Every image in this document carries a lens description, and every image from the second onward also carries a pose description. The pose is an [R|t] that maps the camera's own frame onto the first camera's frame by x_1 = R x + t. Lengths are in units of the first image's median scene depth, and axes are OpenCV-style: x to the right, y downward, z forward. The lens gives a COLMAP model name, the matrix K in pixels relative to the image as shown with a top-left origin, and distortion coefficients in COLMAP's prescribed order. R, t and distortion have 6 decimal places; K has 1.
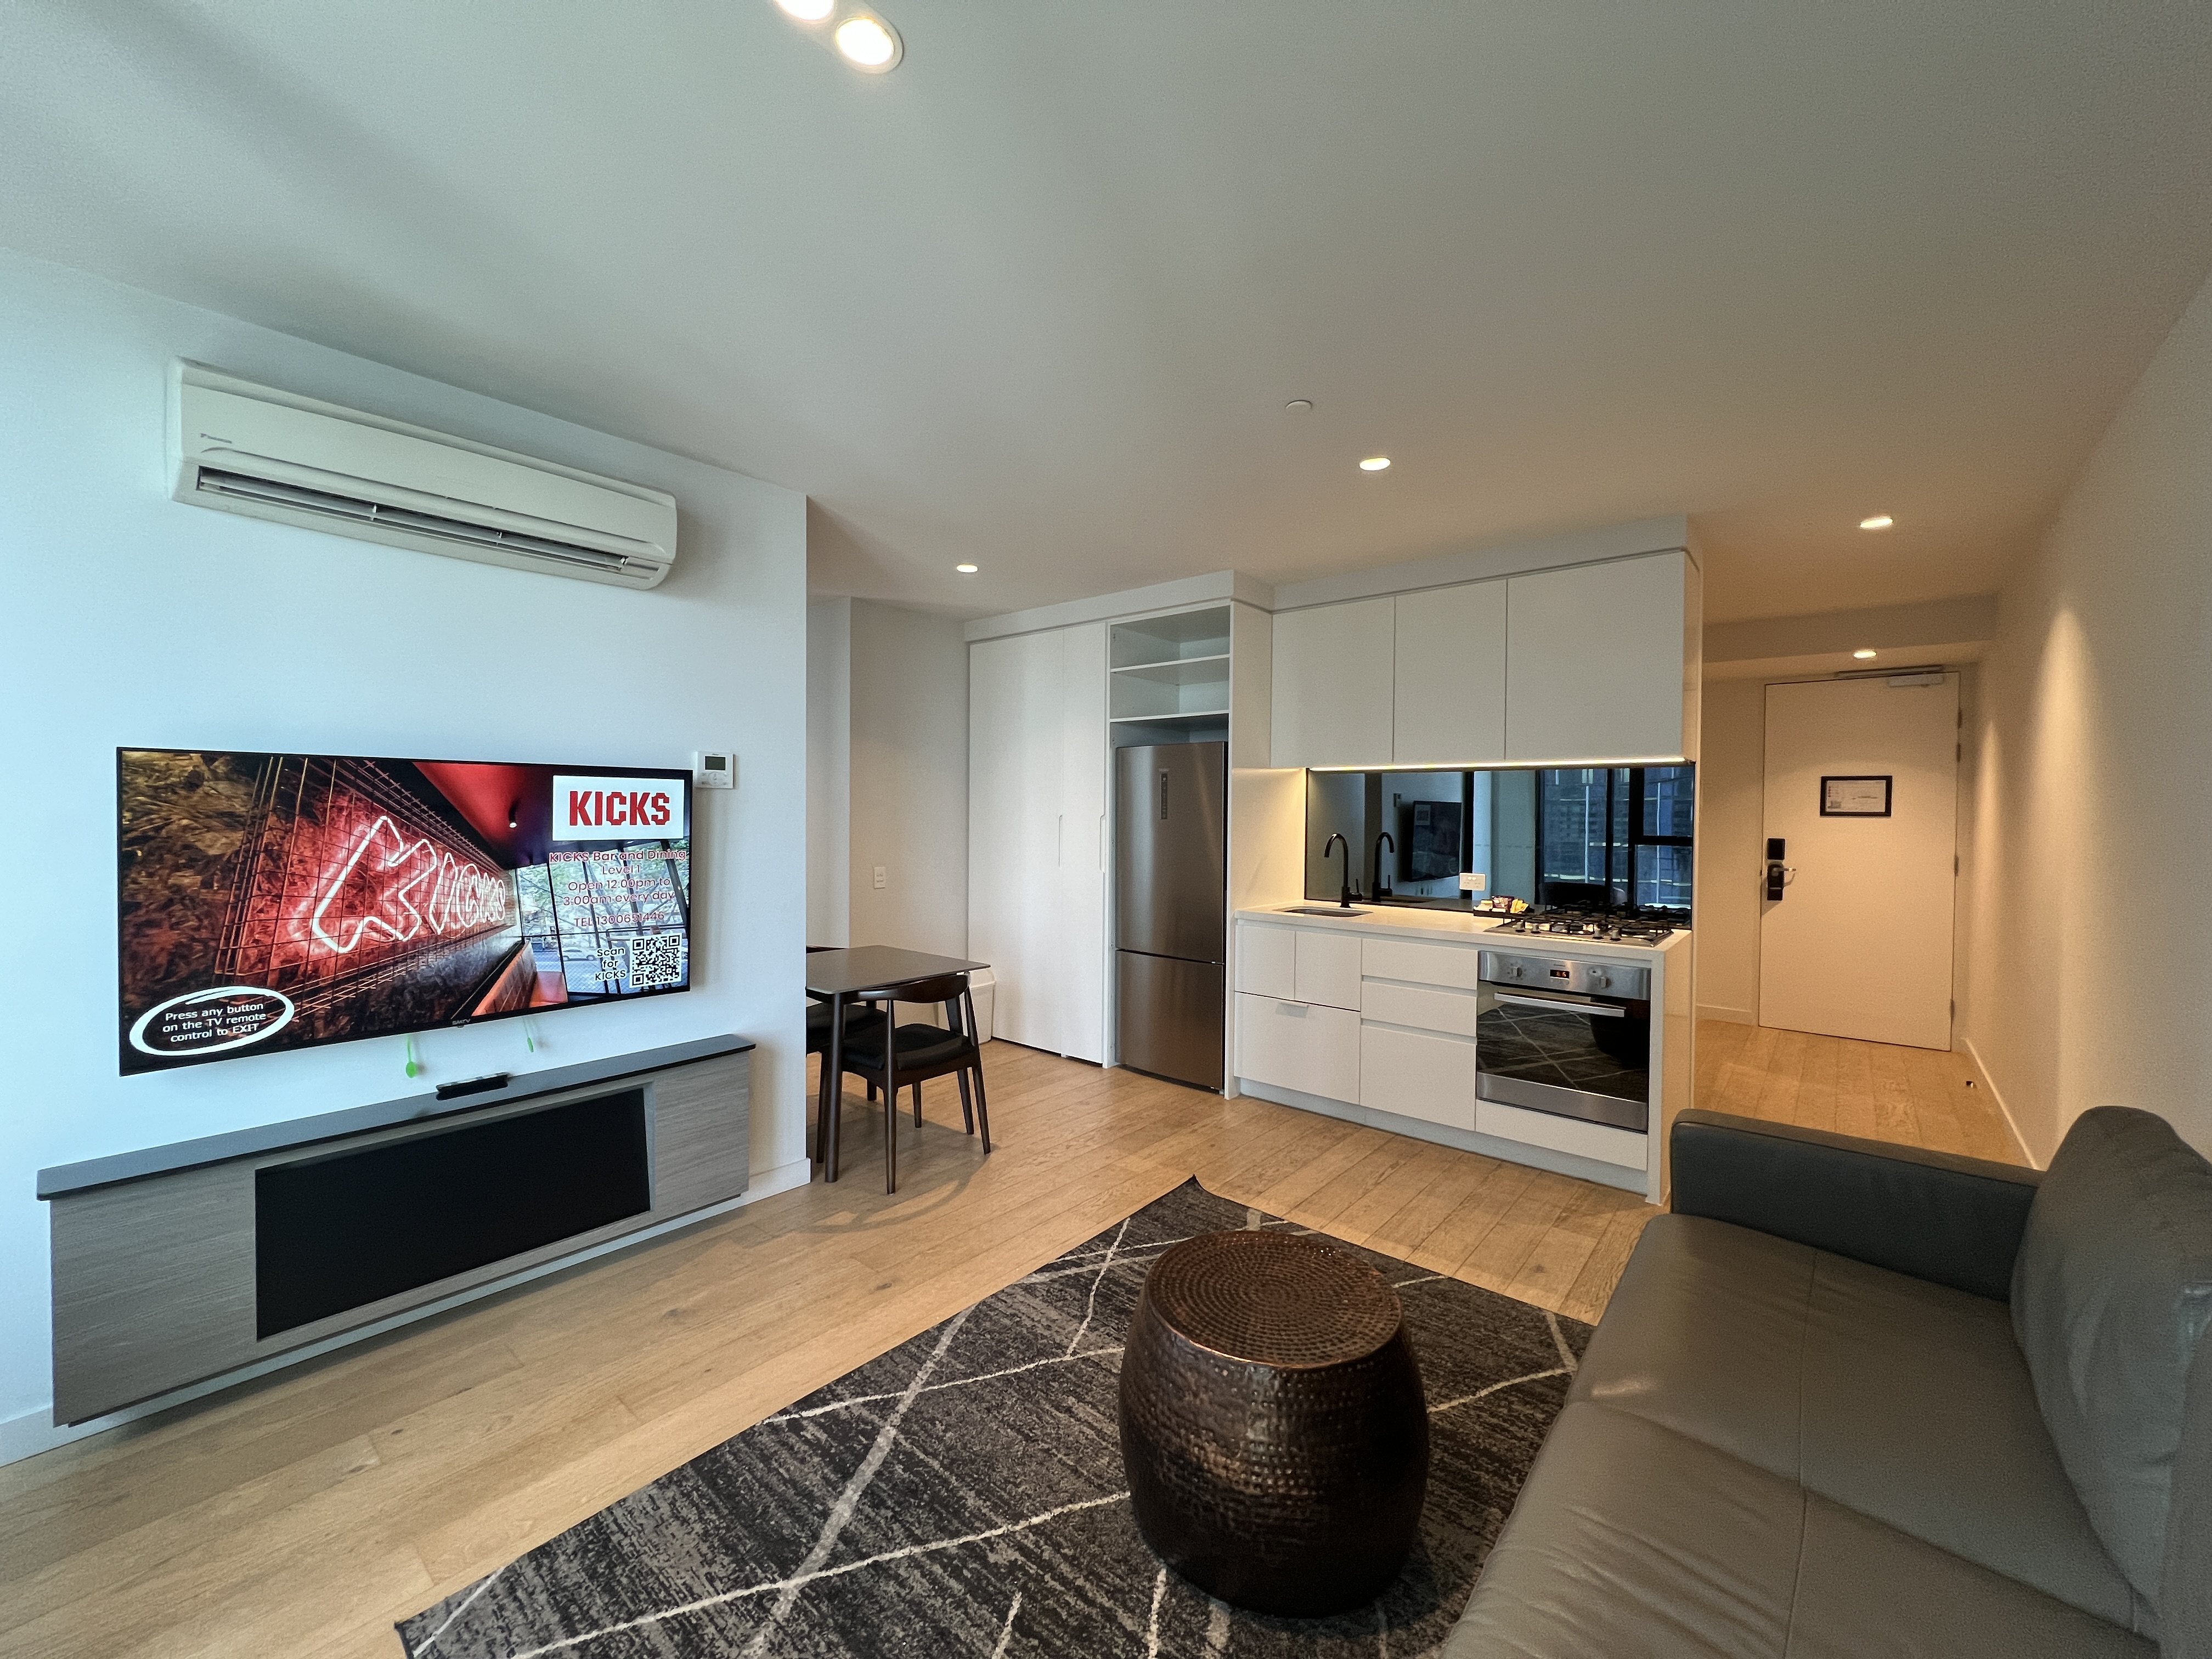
lens RADIAL K [[886.5, 0, 1100.1], [0, 886.5, 820.1], [0, 0, 1]] dist [0.000505, 0.000728]
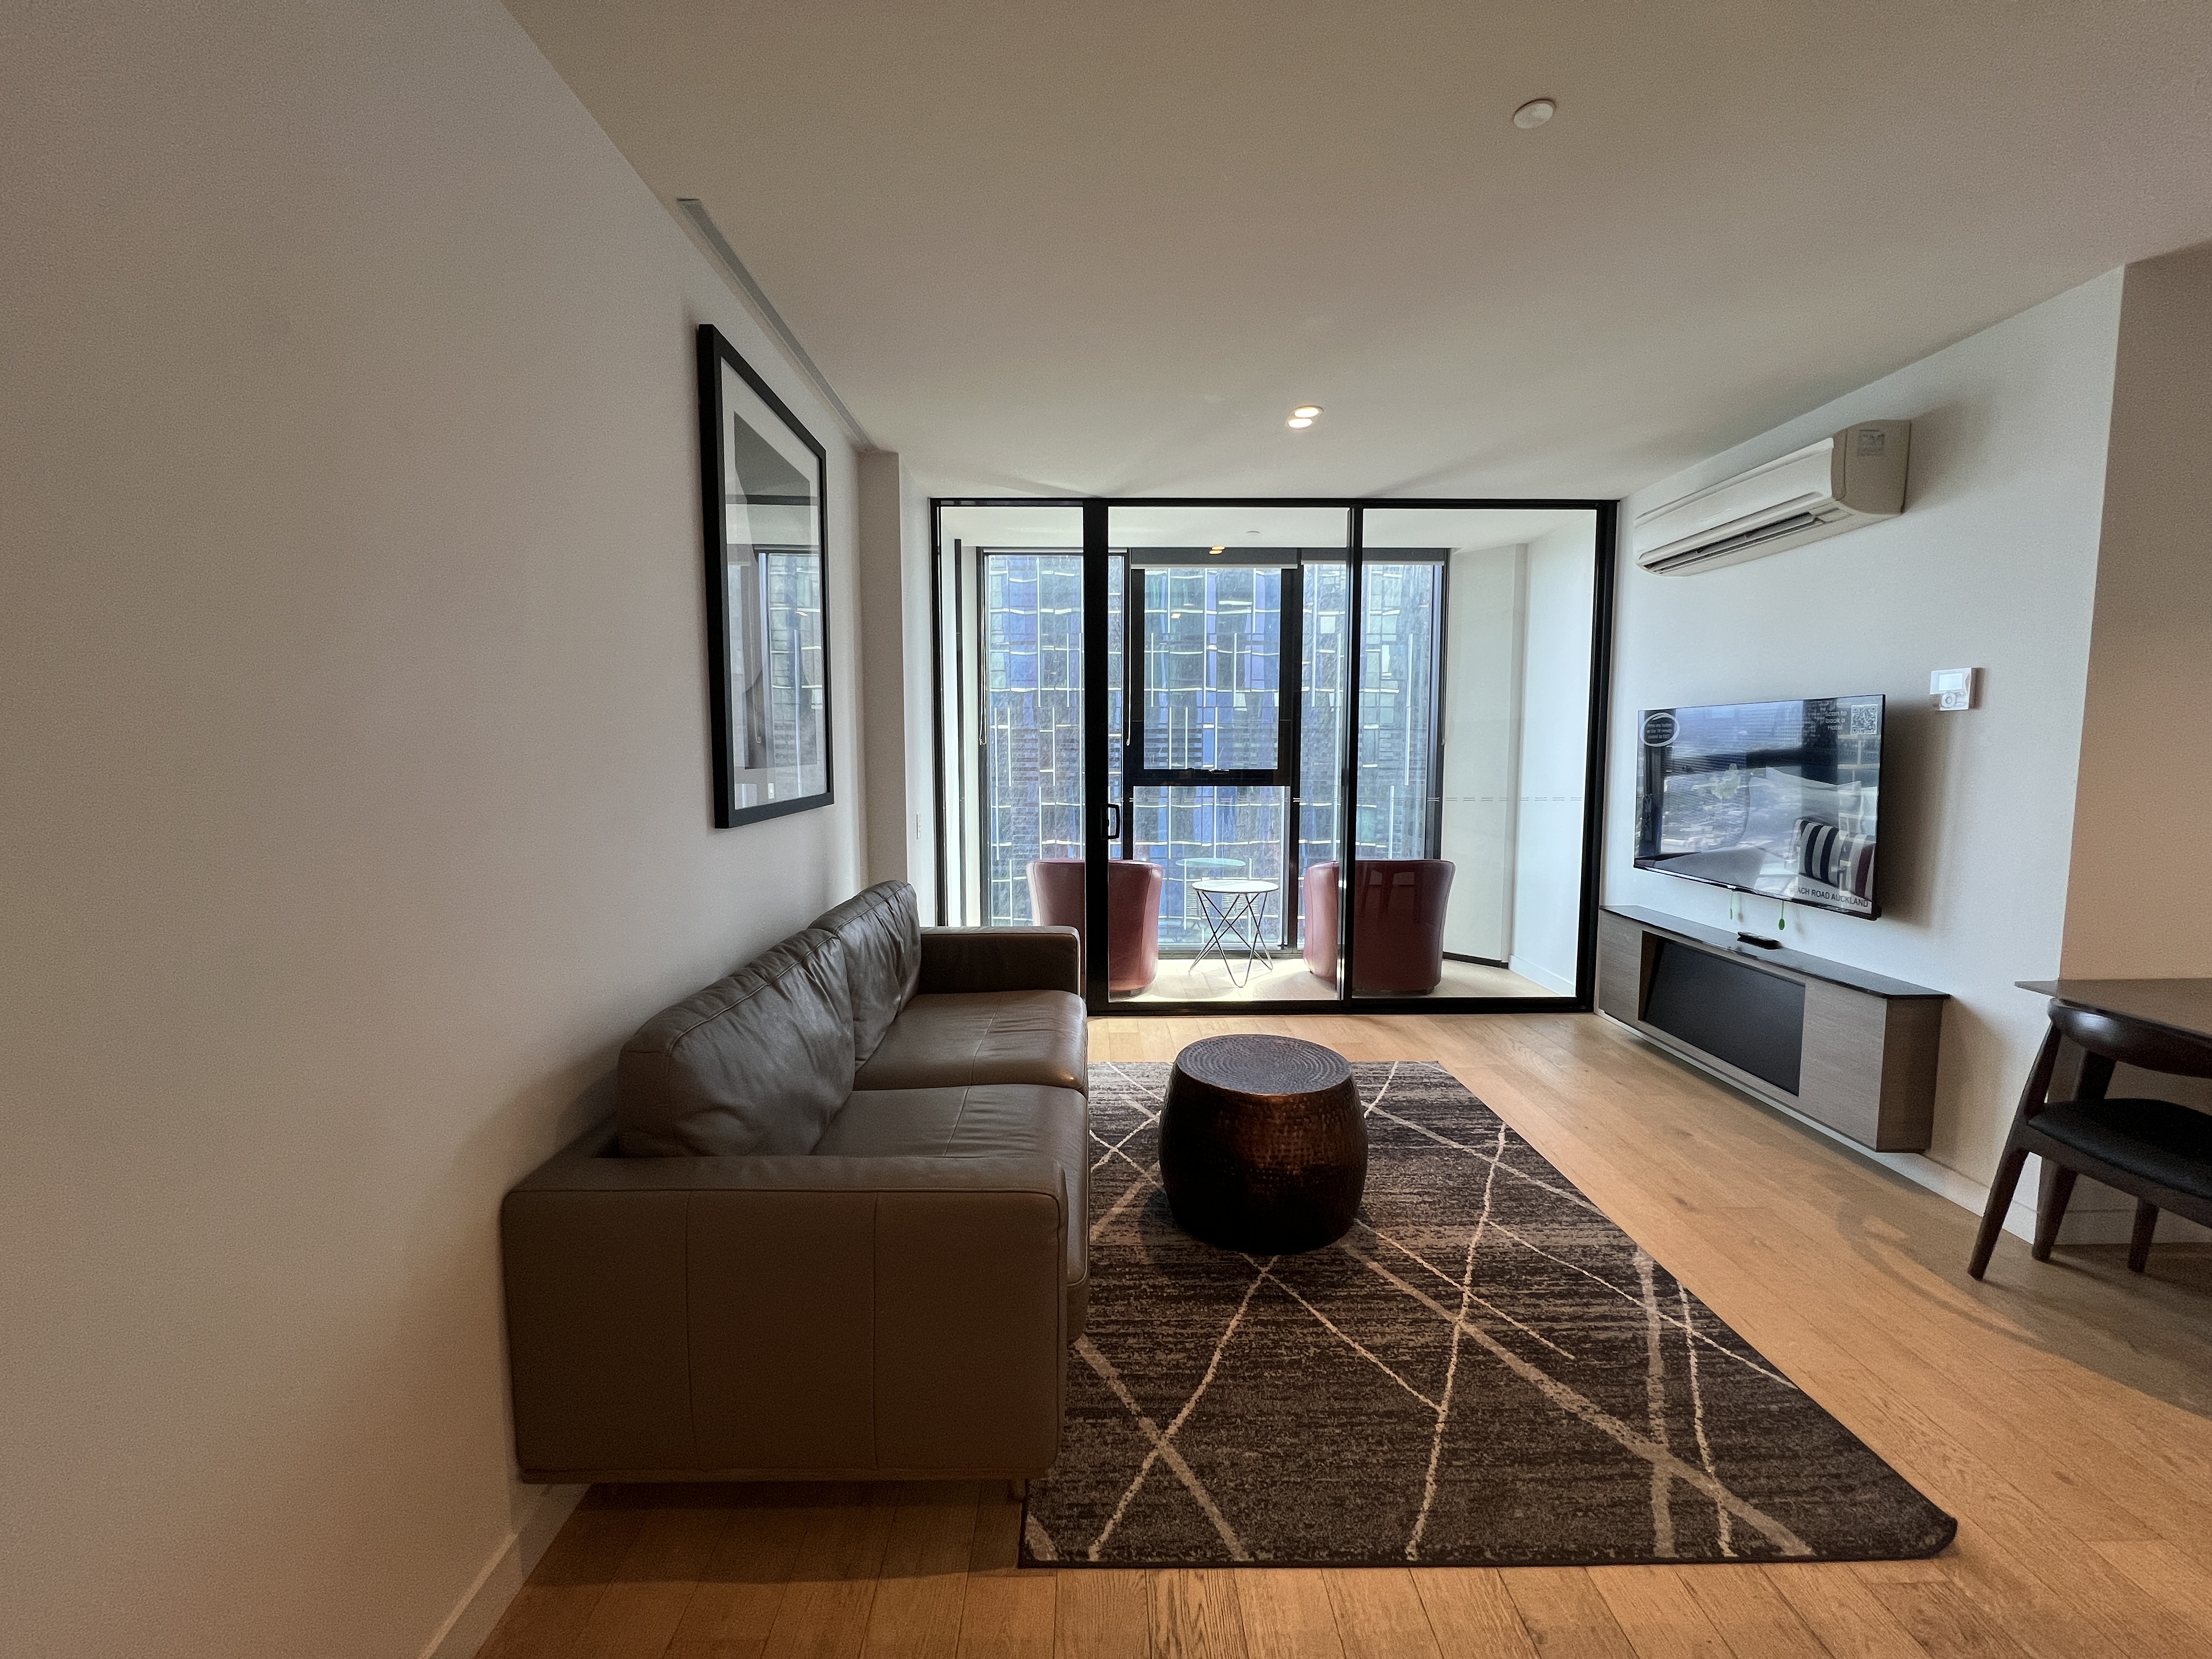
lens RADIAL K [[886.5, 0, 1098.2], [0, 886.5, 825.9], [0, 0, 1]] dist [0.000505, 0.000728]
pose [[-0.757206, 0.048143, -0.651399, 0.943201], [-0.015292, 0.995700, 0.091364, 0.013842], [0.652997, 0.079143, -0.753214, 1.348142]]
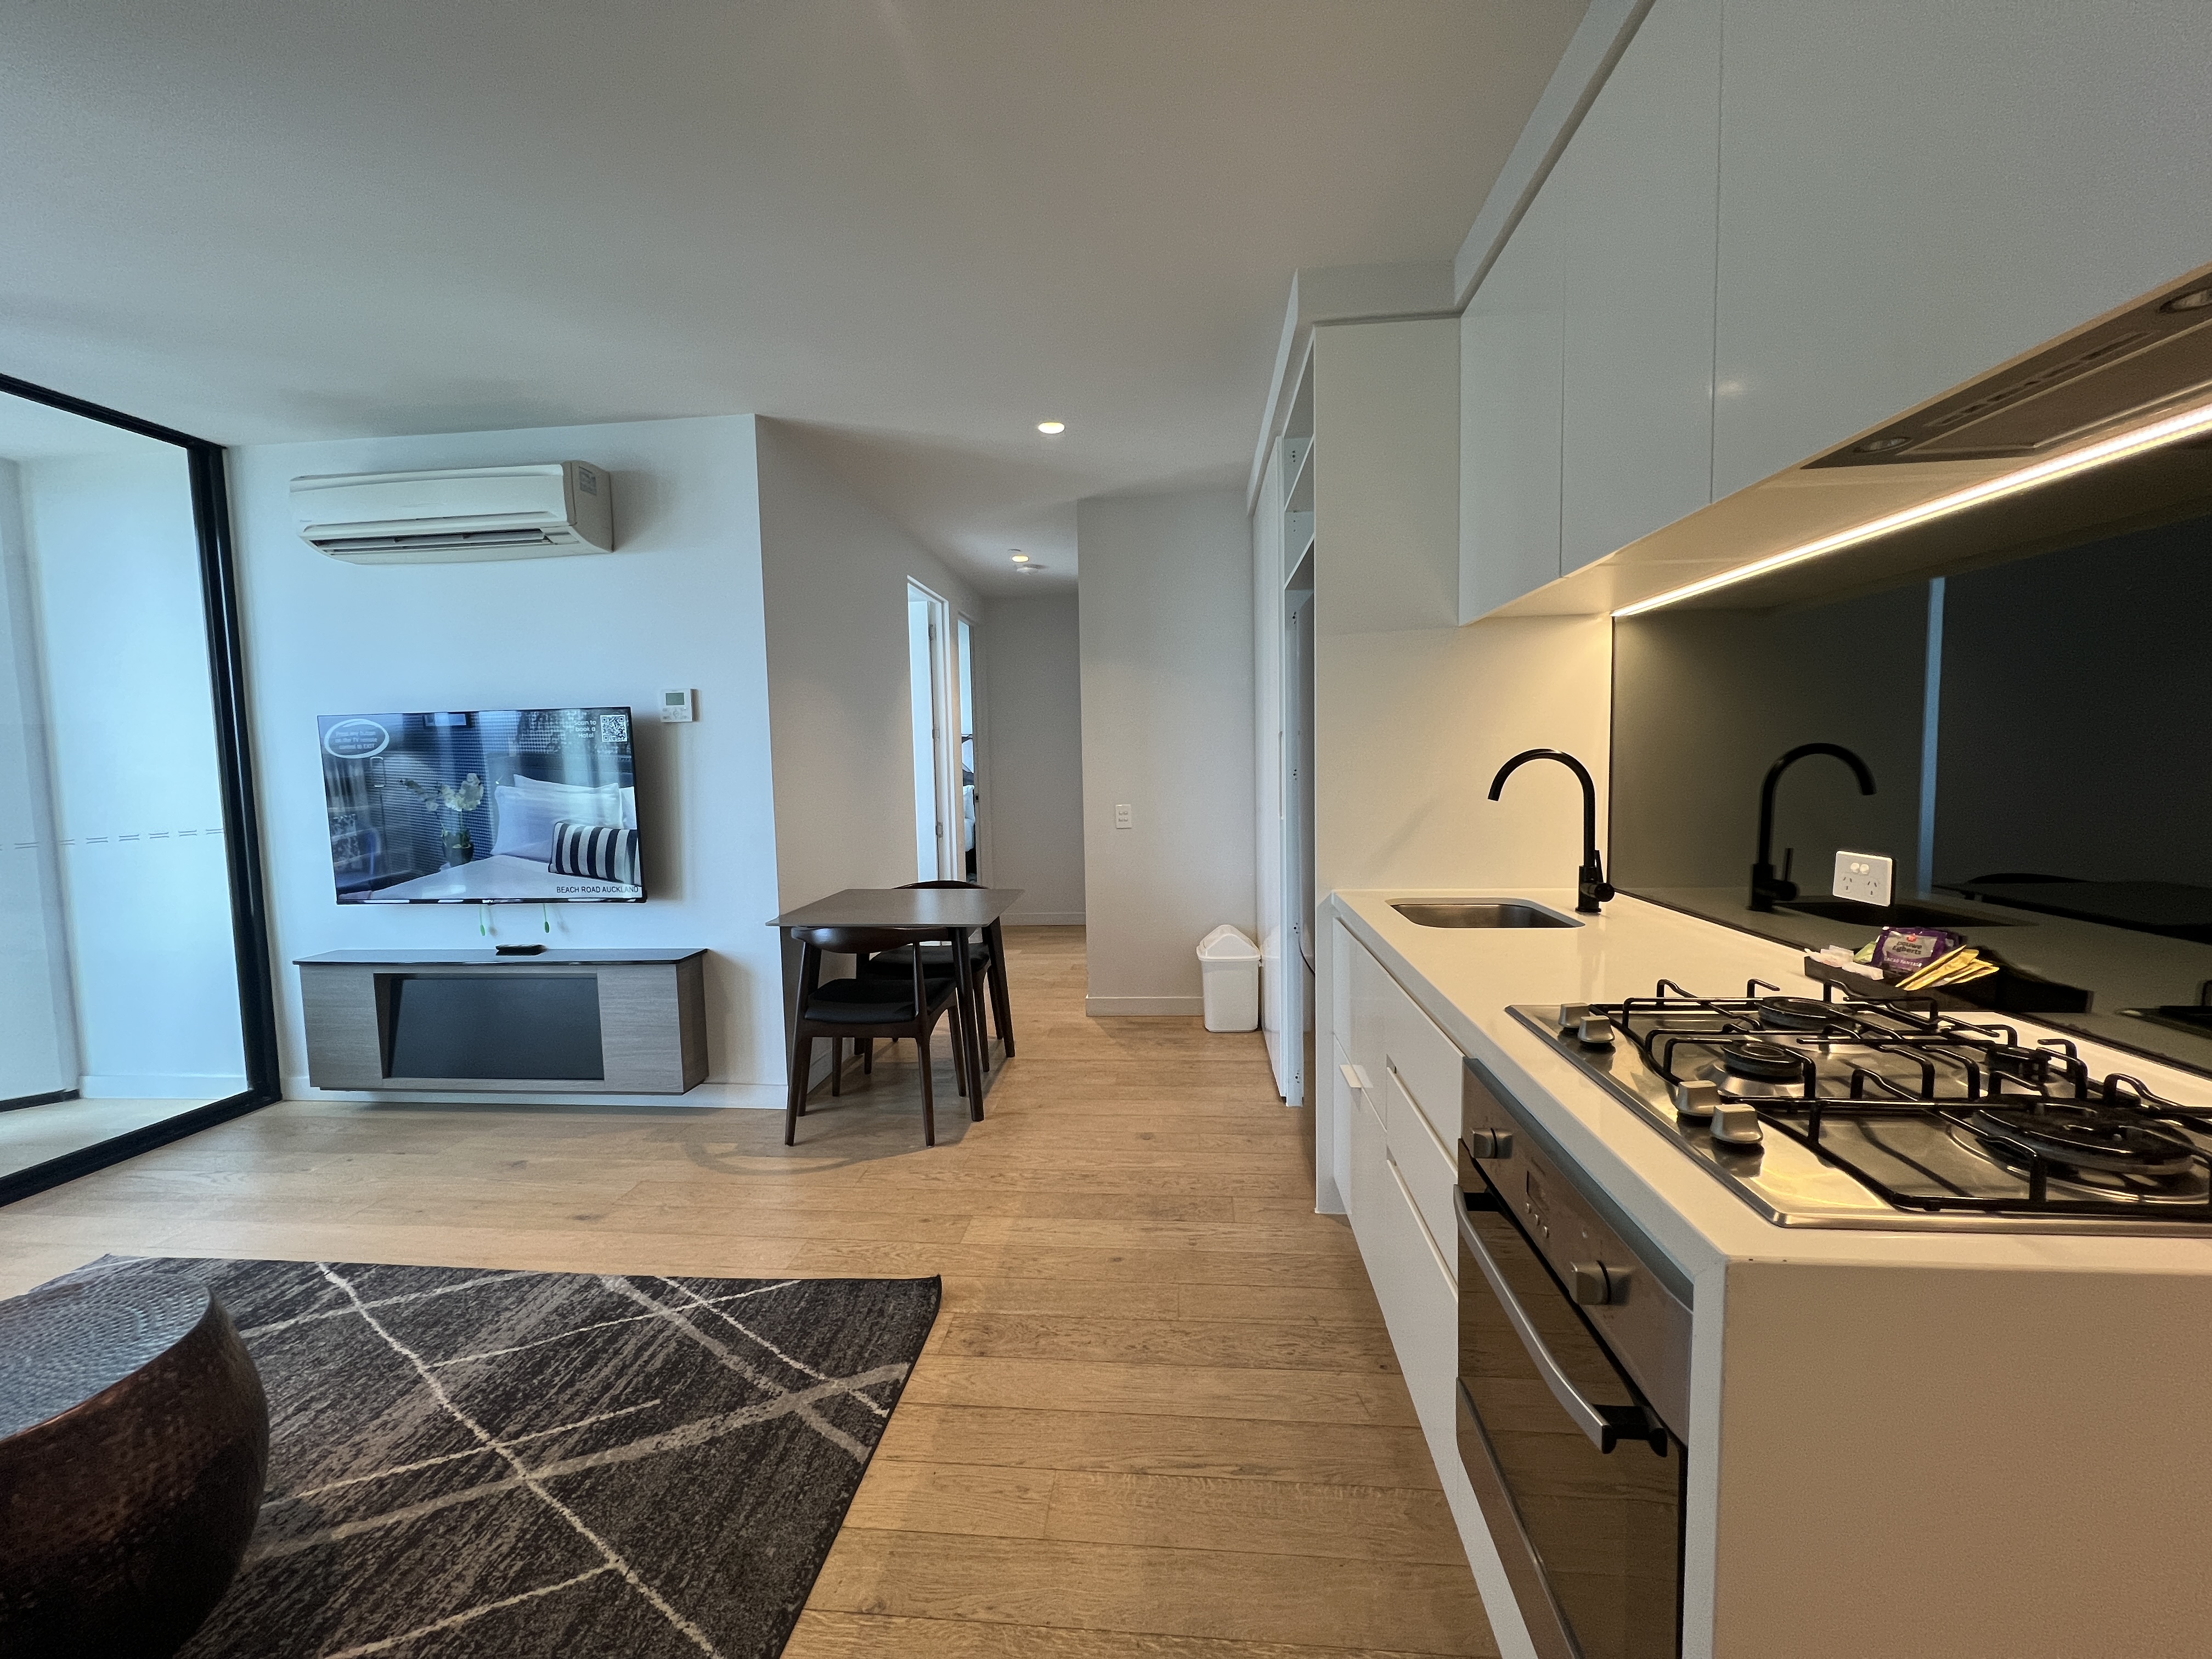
lens RADIAL K [[886.5, 0, 1111.2], [0, 886.5, 822.7], [0, 0, 1]] dist [0.000505, 0.000728]
pose [[0.566292, 0.036301, -0.823405, 0.922279], [0.017751, 0.998261, 0.056218, 0.043879], [0.824013, -0.046452, 0.564663, 0.985767]]
